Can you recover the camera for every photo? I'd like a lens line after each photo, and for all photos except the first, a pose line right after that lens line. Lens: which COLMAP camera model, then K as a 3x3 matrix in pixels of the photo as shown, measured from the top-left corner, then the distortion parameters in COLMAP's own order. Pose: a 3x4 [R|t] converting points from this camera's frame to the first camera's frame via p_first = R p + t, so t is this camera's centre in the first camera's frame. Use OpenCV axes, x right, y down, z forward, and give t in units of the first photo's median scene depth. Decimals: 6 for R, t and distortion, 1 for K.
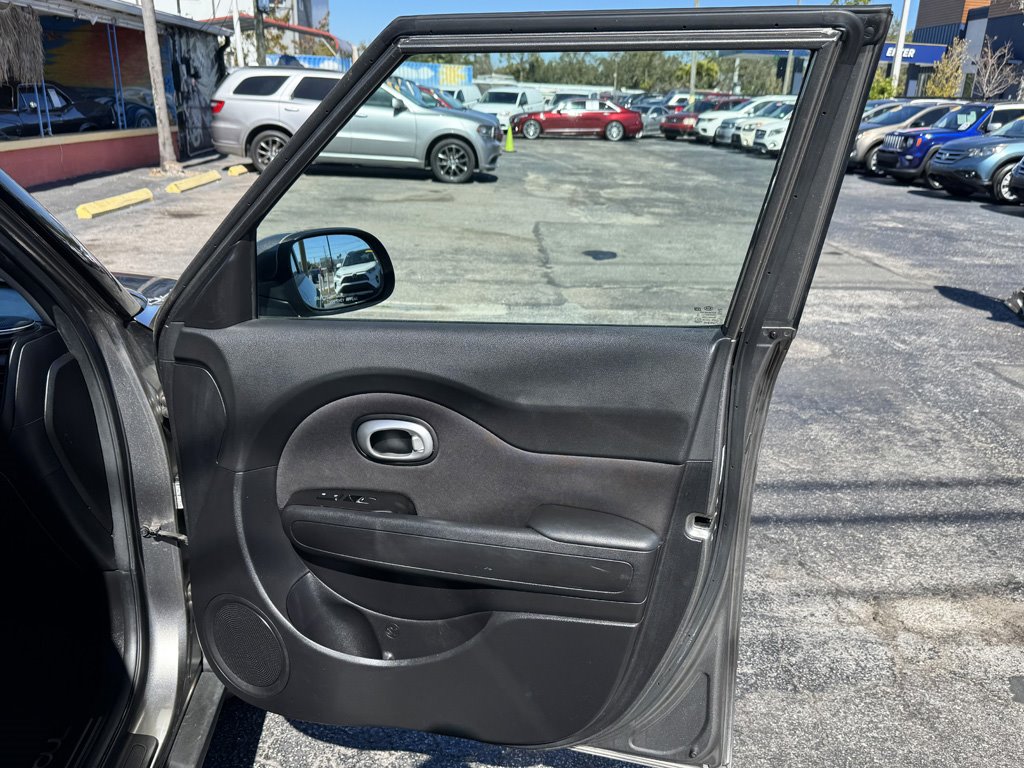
lens RADIAL K [[754.1, 0, 512.2], [0, 754.1, 367.2], [0, 0, 1]] dist [0.049393, -0.065639]
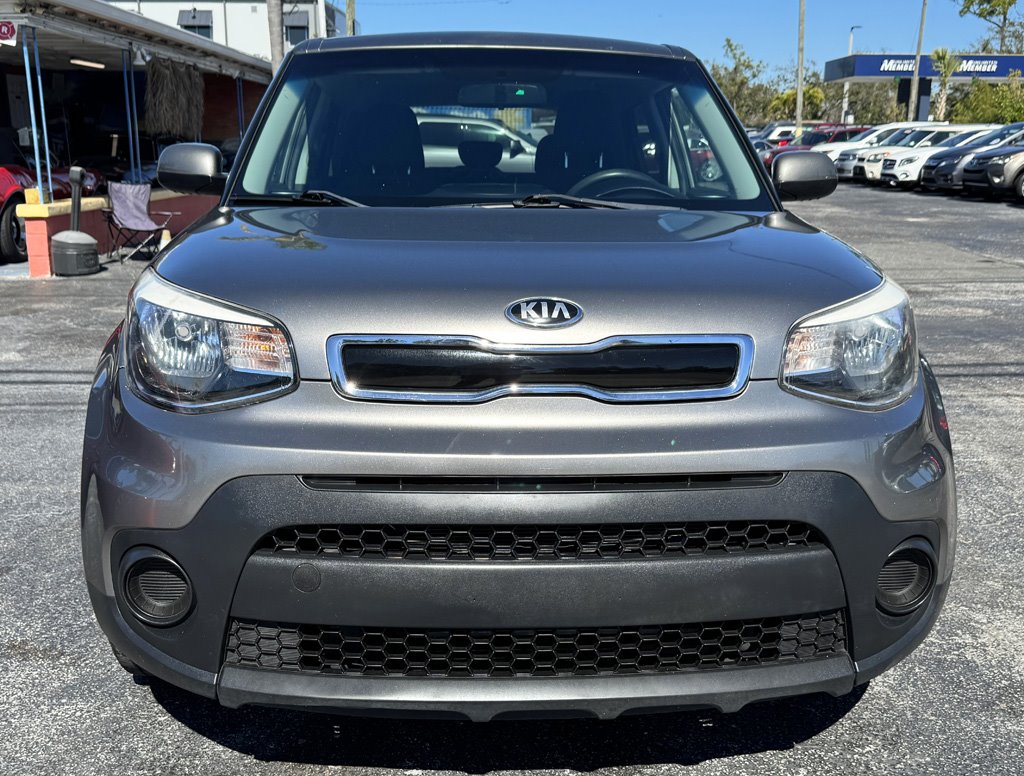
lens RADIAL K [[997.2, 0, 467.5], [0, 997.2, 398.1], [0, 0, 1]] dist [0.027840, -0.007578]
pose [[0.996965, -0.018205, -0.075698, -0.100038], [0.011104, 0.995586, -0.093189, 0.085330], [0.077061, 0.092066, 0.992767, -0.217780]]
